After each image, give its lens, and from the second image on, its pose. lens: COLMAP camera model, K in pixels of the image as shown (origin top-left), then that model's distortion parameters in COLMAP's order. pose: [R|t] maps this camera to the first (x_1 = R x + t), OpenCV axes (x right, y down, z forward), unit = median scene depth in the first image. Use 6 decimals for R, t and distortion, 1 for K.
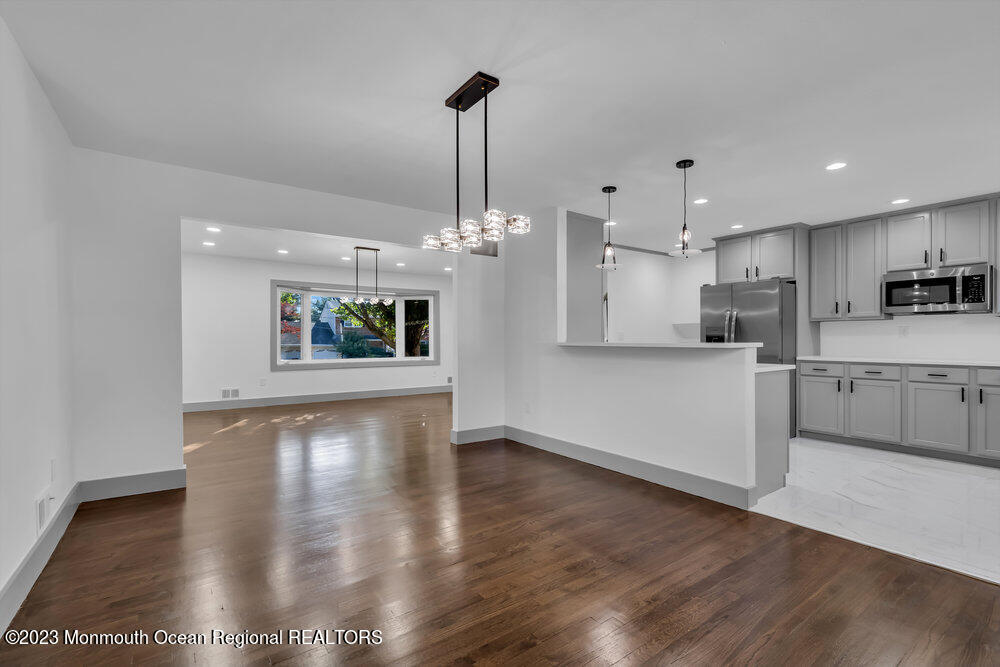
lens RADIAL K [[454.2, 0, 501.5], [0, 454.2, 339.4], [0, 0, 1]] dist [0.001008, 0.002078]
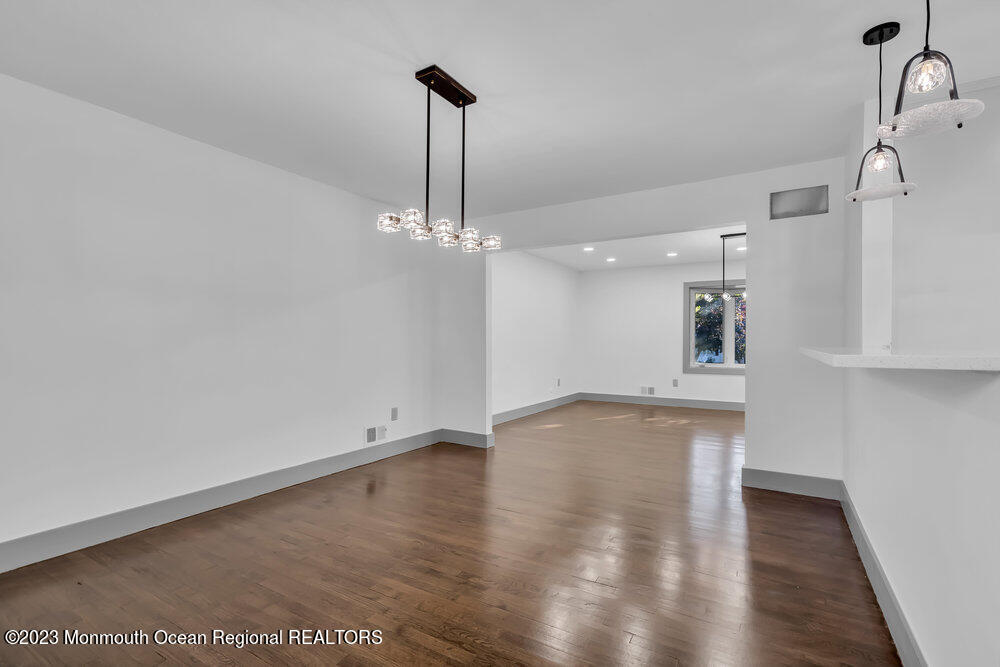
lens RADIAL K [[456.2, 0, 501.0], [0, 456.2, 342.7], [0, 0, 1]] dist [-0.000458, 0.000941]
pose [[0.391900, 0.005774, -0.919990, 0.442438], [-0.004171, 0.999981, 0.004500, -0.000708], [0.919998, 0.002074, 0.391917, 0.365719]]
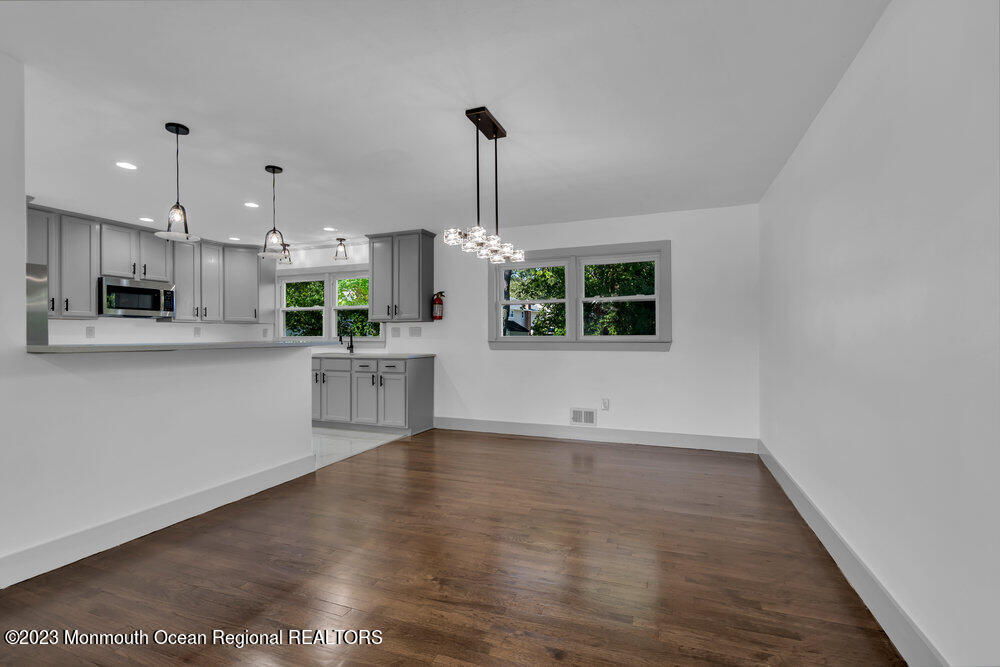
lens RADIAL K [[454.2, 0, 499.3], [0, 454.2, 330.5], [0, 0, 1]] dist [0.001008, 0.002078]
pose [[-0.539125, 0.013692, 0.842114, -0.524221], [0.003551, 0.999896, -0.013984, -0.002465], [-0.842218, -0.004549, -0.539118, 0.791341]]
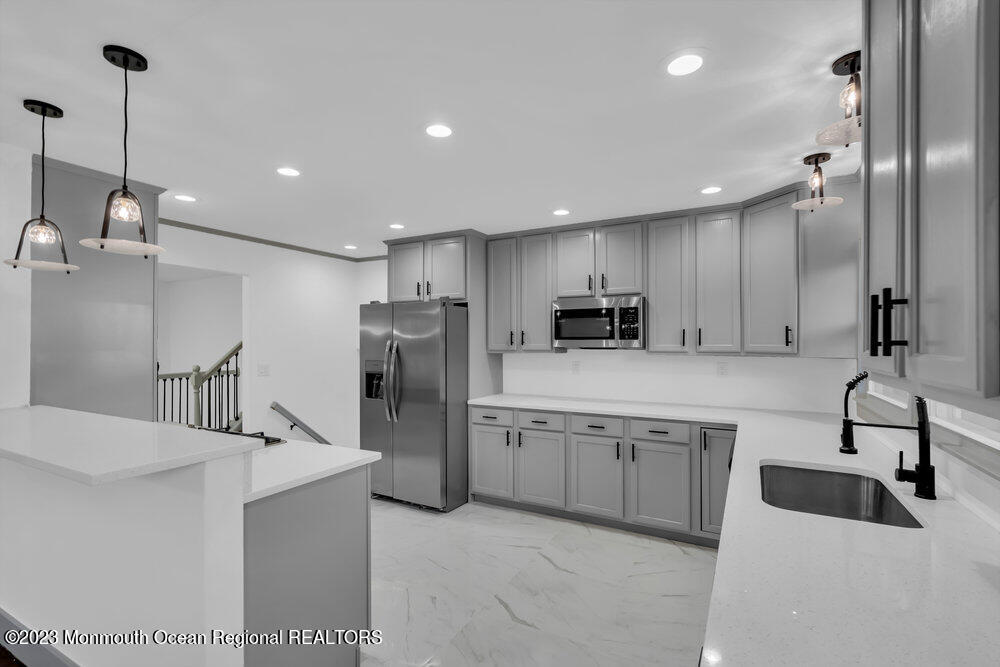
lens RADIAL K [[454.2, 0, 499.9], [0, 454.2, 340.2], [0, 0, 1]] dist [0.001008, 0.002078]
pose [[0.902373, 0.001141, 0.430953, 0.392462], [0.001953, 0.999975, -0.006738, -0.064536], [-0.430950, 0.006922, 0.902349, 0.292114]]
